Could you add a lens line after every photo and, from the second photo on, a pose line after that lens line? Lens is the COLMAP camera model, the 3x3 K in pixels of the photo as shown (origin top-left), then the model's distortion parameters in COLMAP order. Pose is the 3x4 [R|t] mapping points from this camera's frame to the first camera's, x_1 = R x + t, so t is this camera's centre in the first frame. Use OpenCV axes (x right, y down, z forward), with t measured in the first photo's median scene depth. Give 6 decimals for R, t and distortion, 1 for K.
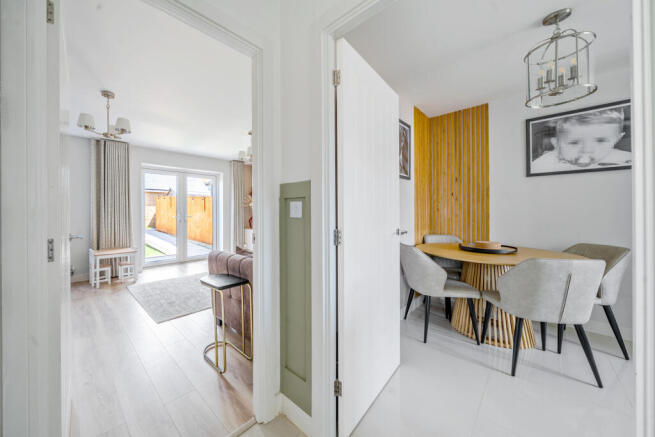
lens RADIAL K [[238.6, 0, 279.3], [0, 238.6, 213.5], [0, 0, 1]] dist [0.000398, 0.000122]
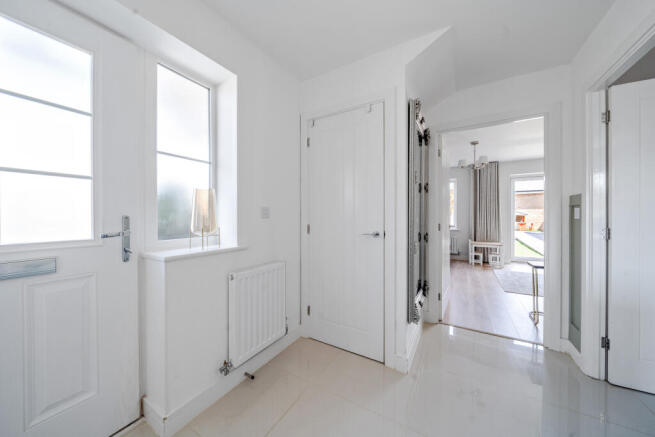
lens RADIAL K [[224.3, 0, 315.7], [0, 224.3, 216.8], [0, 0, 1]] dist [-0.000475, -0.000043]
pose [[0.252825, 0.006407, -0.967491, 0.326702], [-0.001663, 0.999979, 0.006188, -0.000683], [0.967510, 0.000045, 0.252831, -0.290266]]
